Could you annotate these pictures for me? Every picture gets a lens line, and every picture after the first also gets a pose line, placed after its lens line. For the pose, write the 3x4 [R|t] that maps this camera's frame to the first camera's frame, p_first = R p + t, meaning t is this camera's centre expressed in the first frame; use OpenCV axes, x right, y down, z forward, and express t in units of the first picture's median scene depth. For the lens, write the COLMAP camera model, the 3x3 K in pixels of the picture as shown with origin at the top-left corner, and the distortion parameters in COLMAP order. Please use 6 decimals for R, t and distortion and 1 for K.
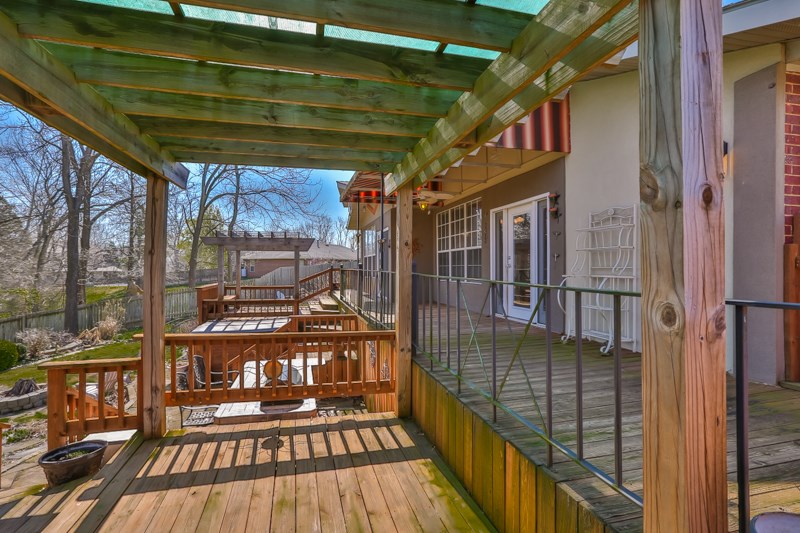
lens RADIAL K [[363.2, 0, 402.6], [0, 363.2, 268.9], [0, 0, 1]] dist [-0.053649, 0.018846]
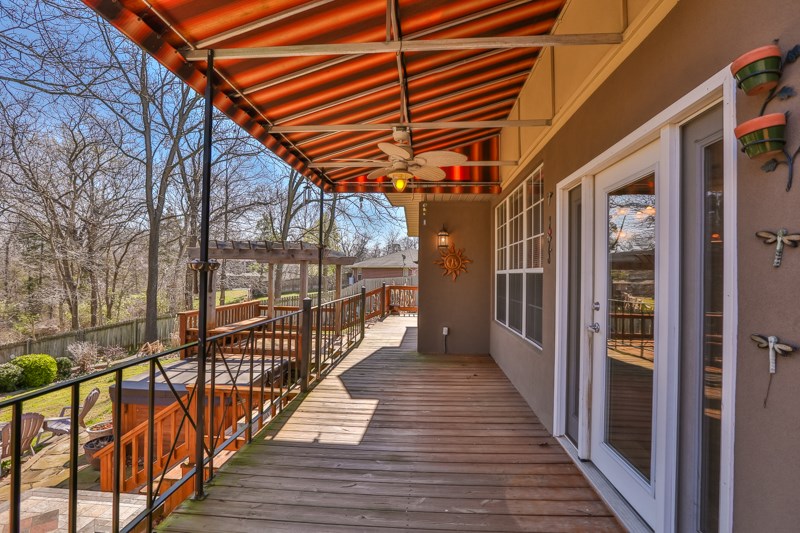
lens RADIAL K [[371.0, 0, 400.0], [0, 371.0, 266.5], [0, 0, 1]] dist [0.001311, 0.000130]
pose [[0.938977, -0.004972, -0.343945, 0.238432], [0.002688, 0.999971, -0.007119, -0.071078], [0.343970, 0.005760, 0.938963, 0.583009]]
